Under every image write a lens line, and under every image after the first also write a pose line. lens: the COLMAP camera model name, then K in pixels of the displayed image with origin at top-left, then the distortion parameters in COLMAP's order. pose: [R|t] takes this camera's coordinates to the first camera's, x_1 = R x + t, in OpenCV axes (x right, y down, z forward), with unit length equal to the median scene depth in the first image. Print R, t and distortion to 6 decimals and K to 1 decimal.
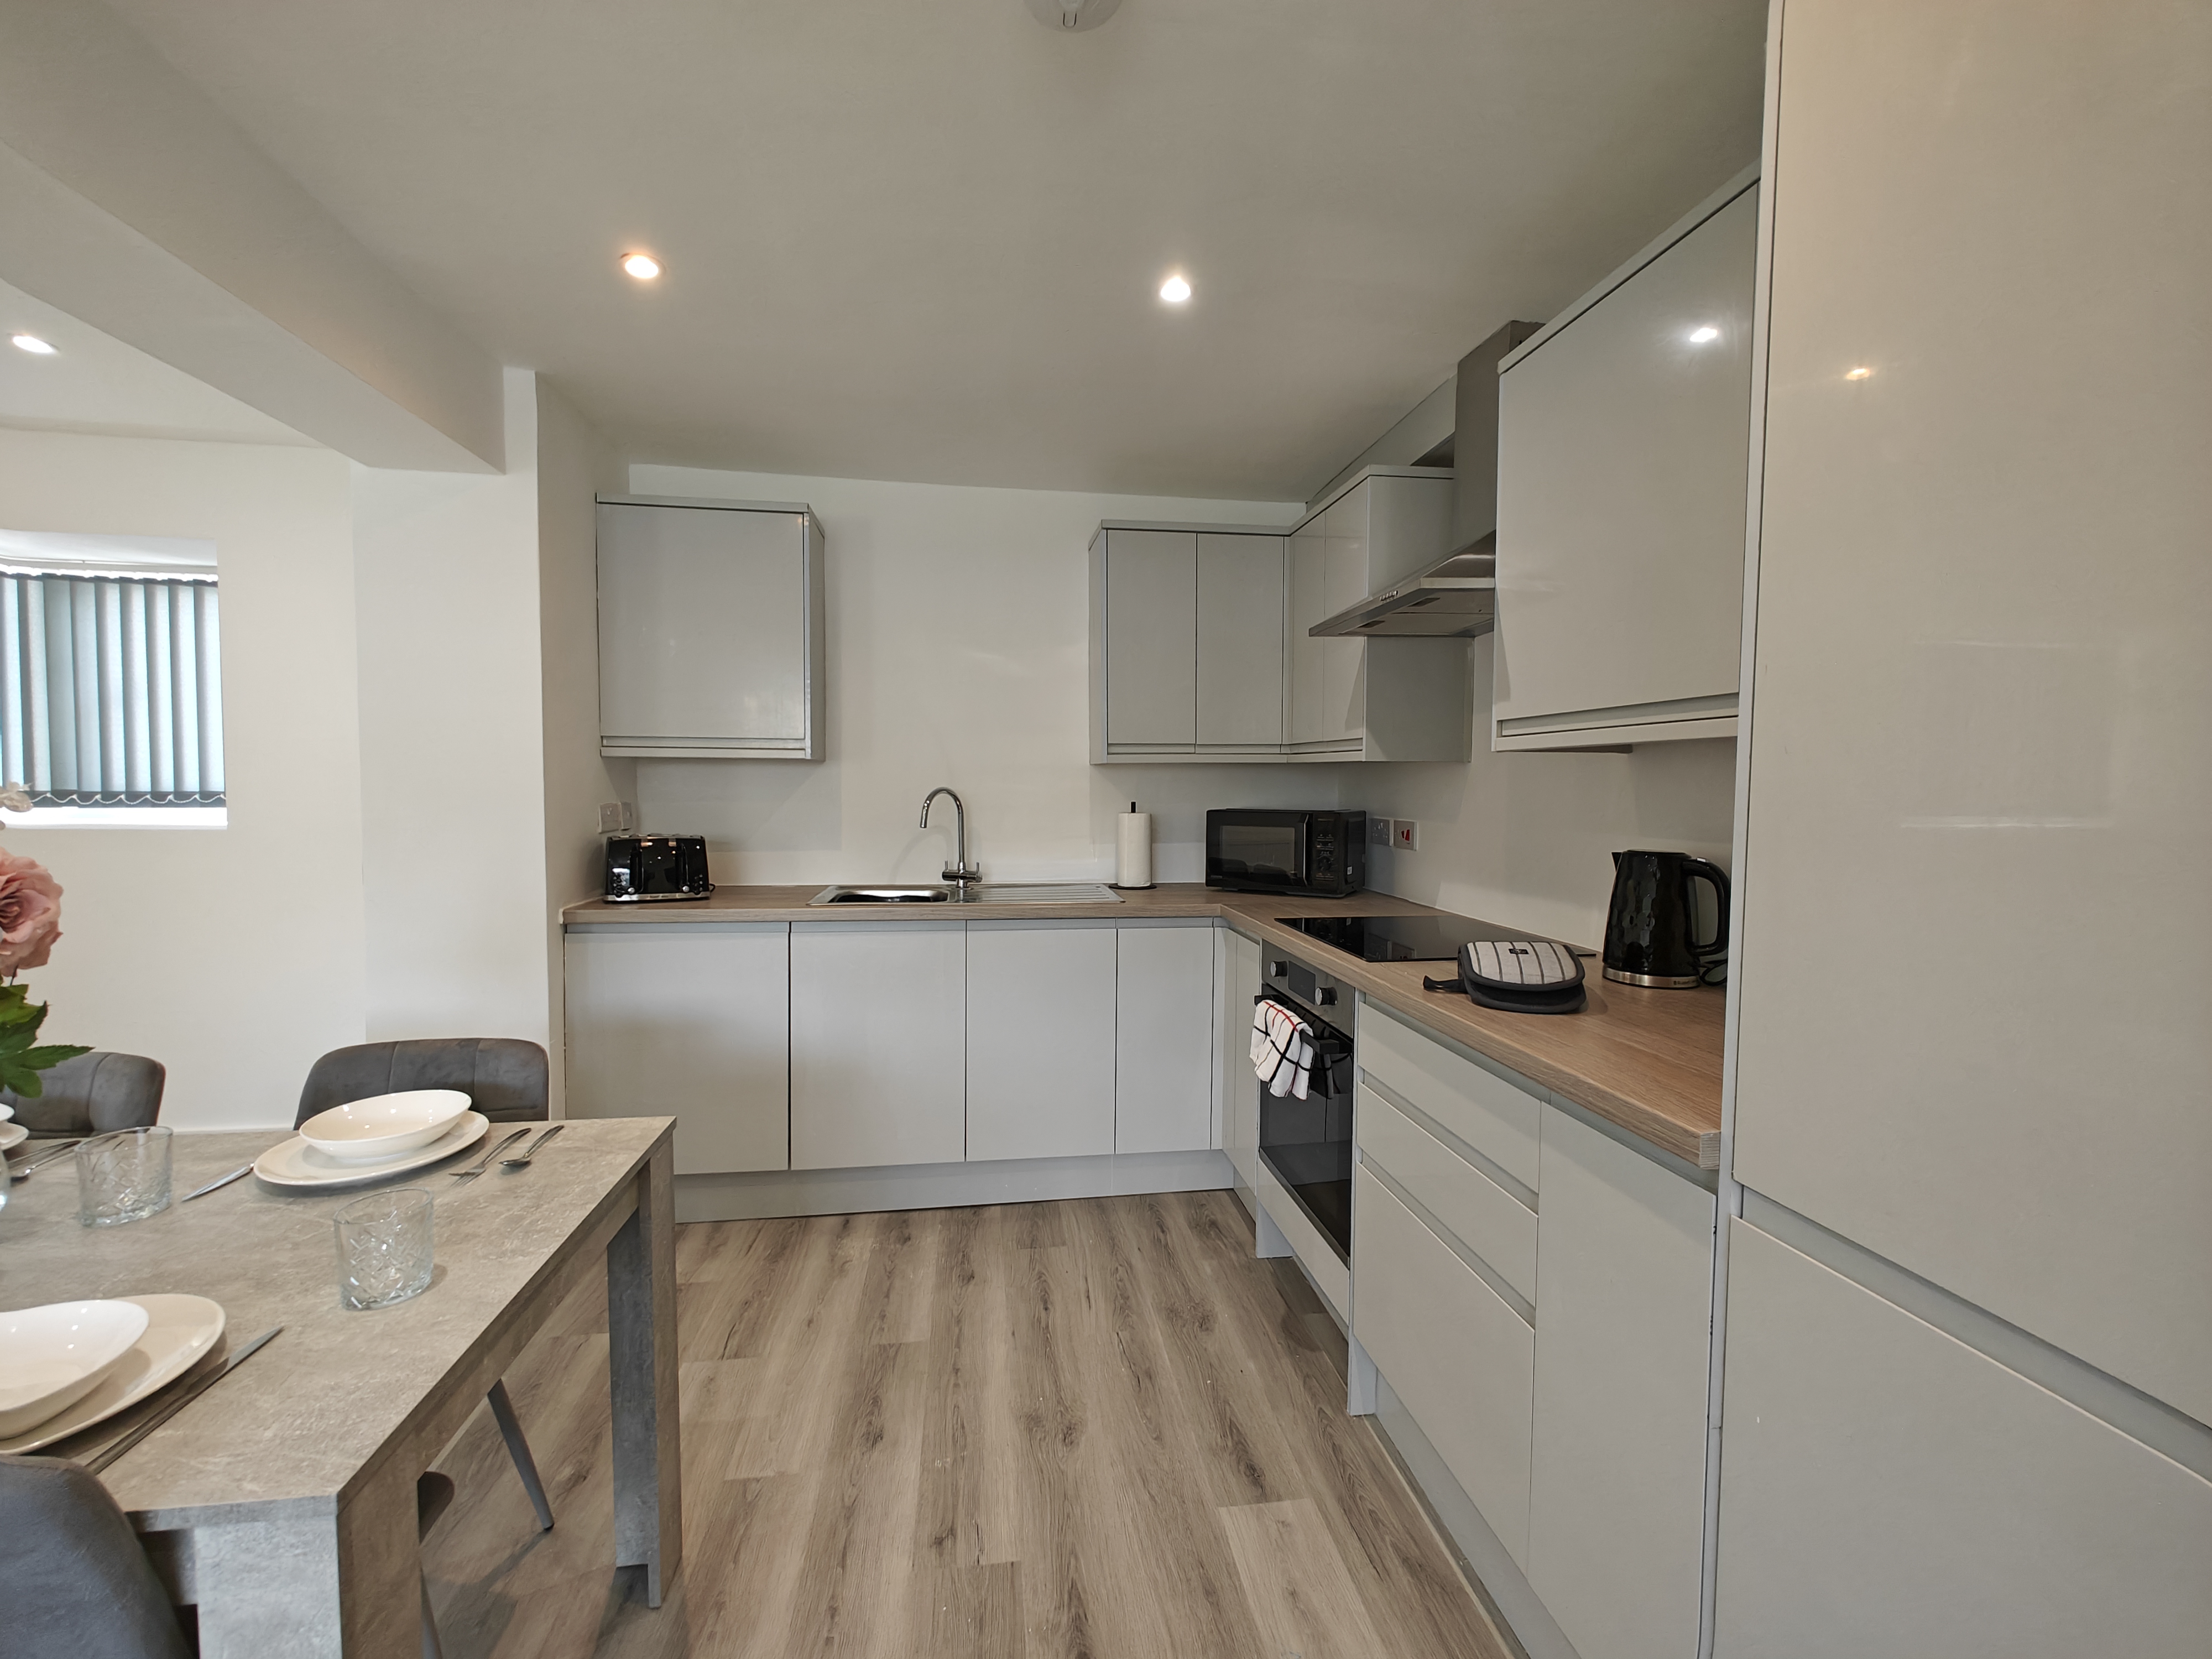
lens RADIAL K [[937.2, 0, 1106.4], [0, 937.2, 822.3], [0, 0, 1]] dist [-0.000338, 0.000698]
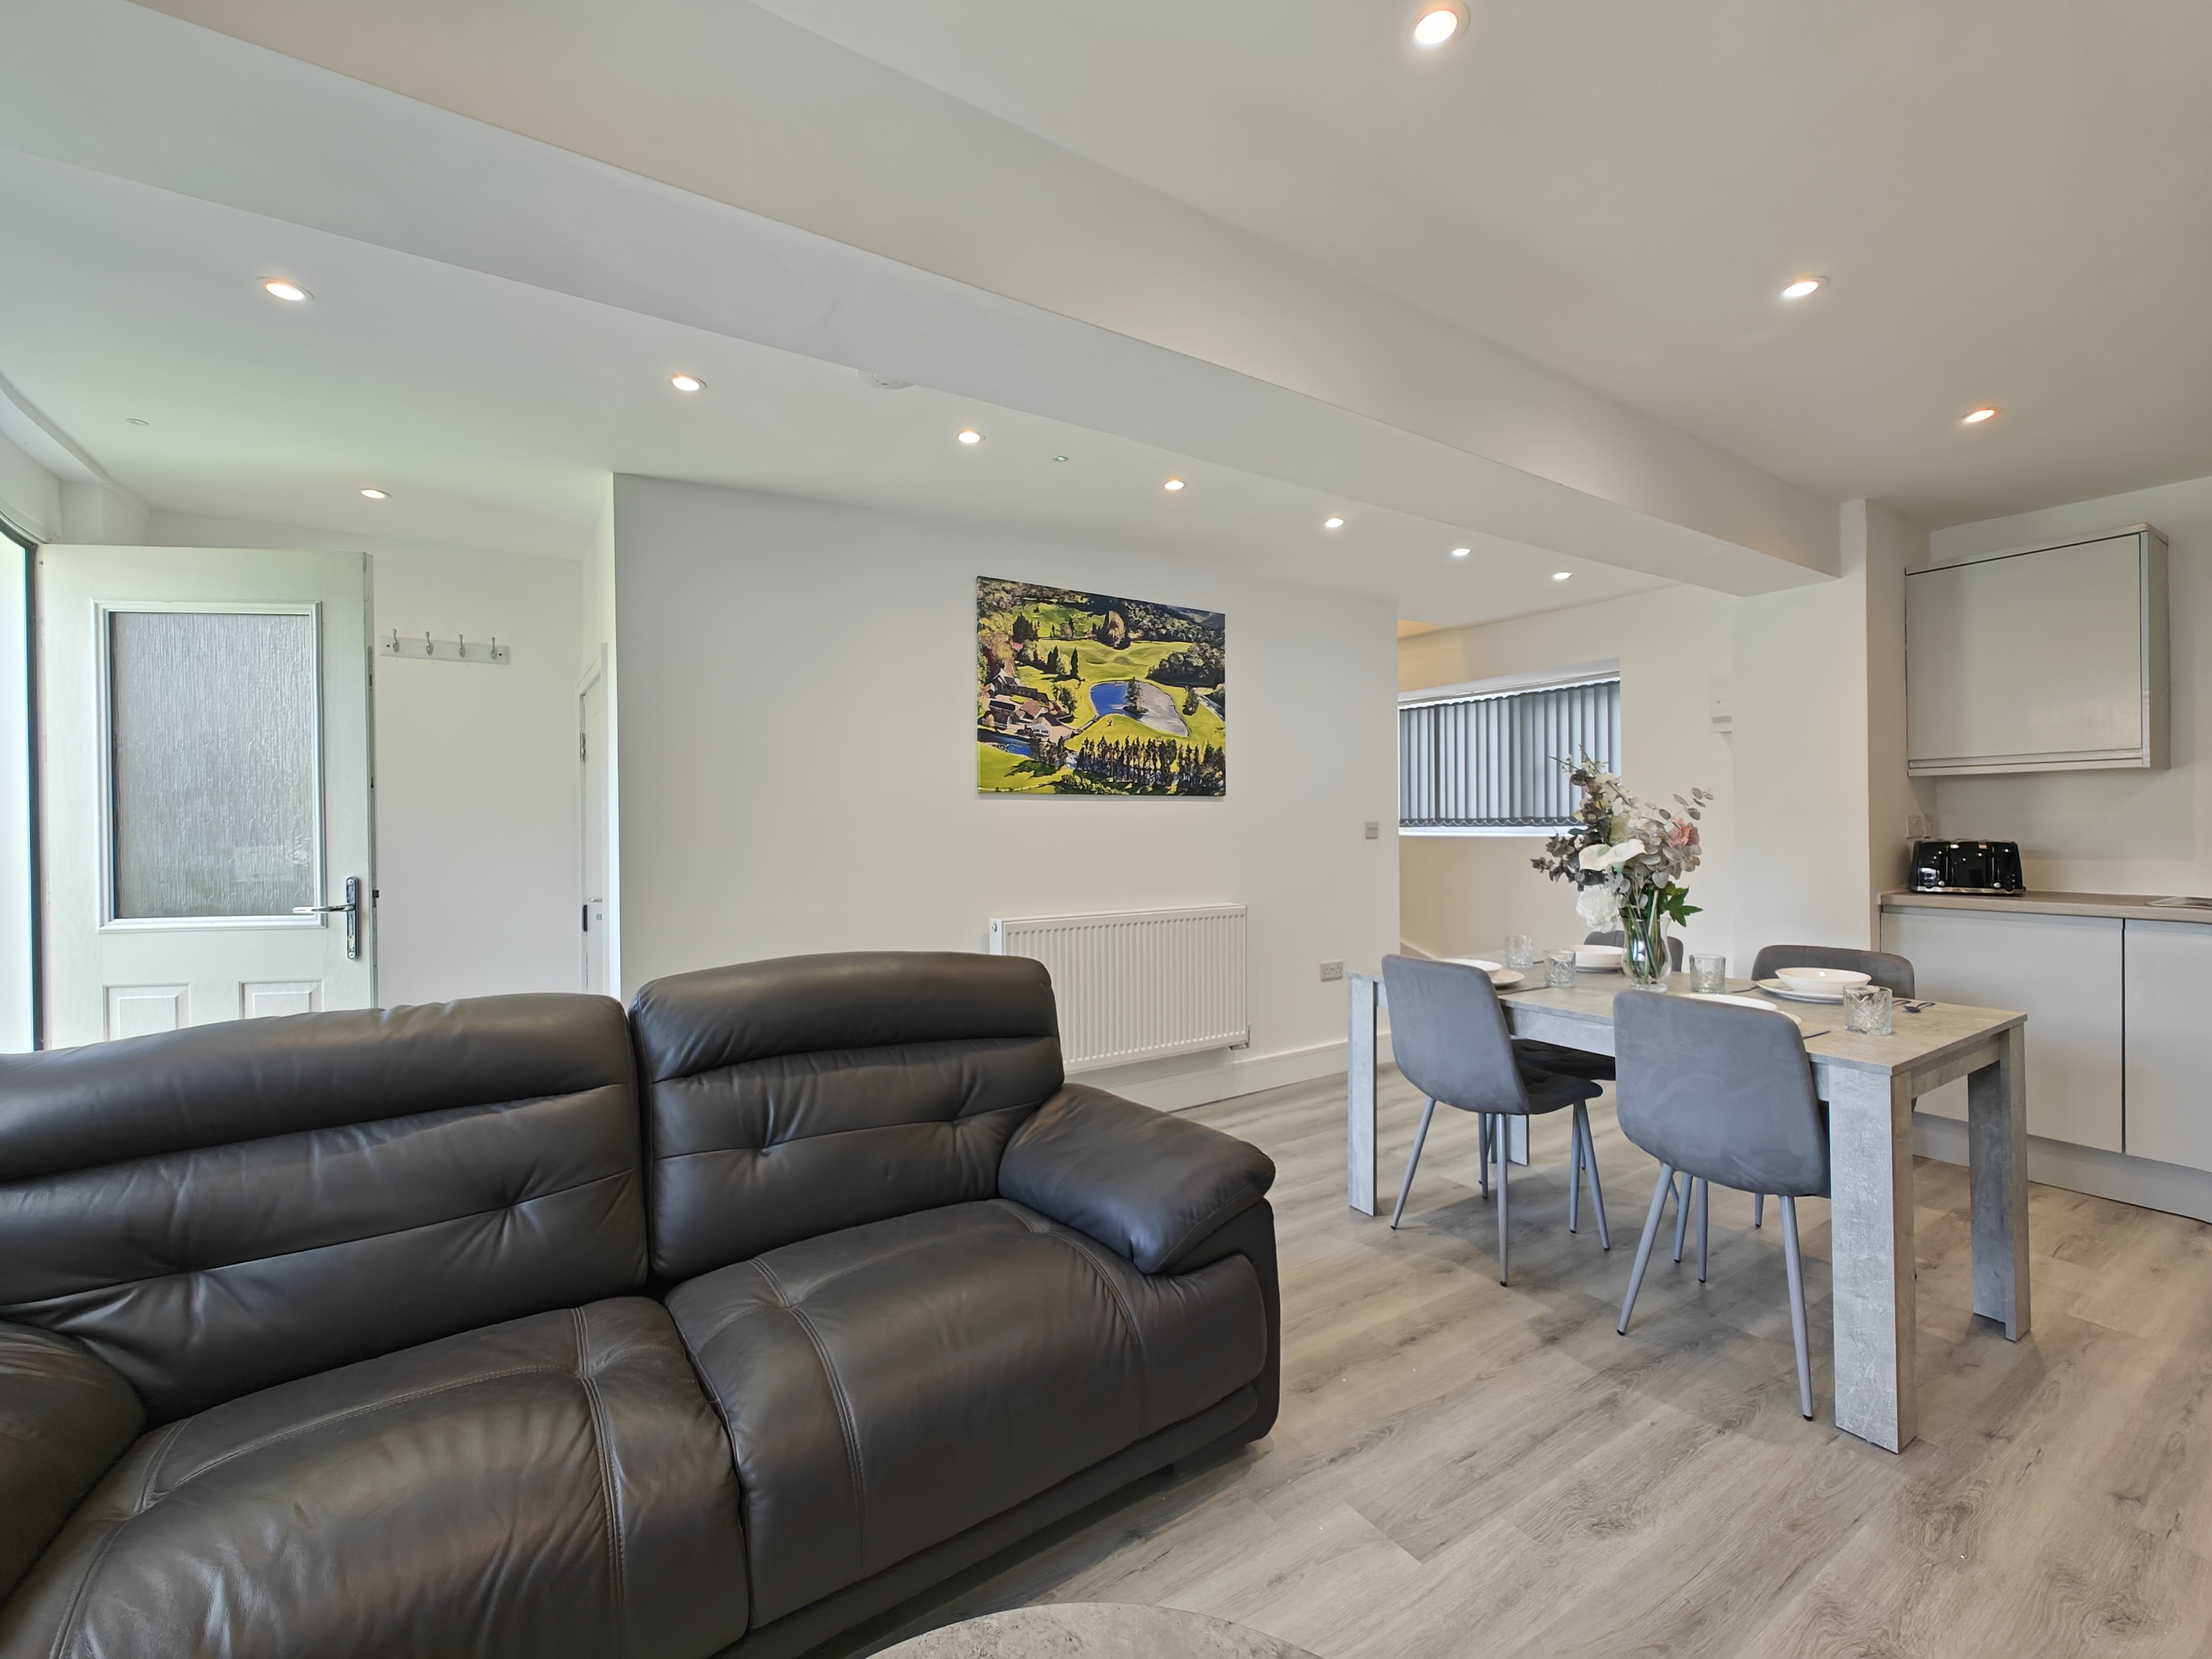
lens RADIAL K [[937.2, 0, 1107.6], [0, 937.2, 826.2], [0, 0, 1]] dist [-0.000338, 0.000698]
pose [[0.423405, -0.012335, -0.905857, 0.141475], [-0.022252, 0.999464, -0.024011, 0.051052], [0.905667, 0.030324, 0.422903, -0.503586]]
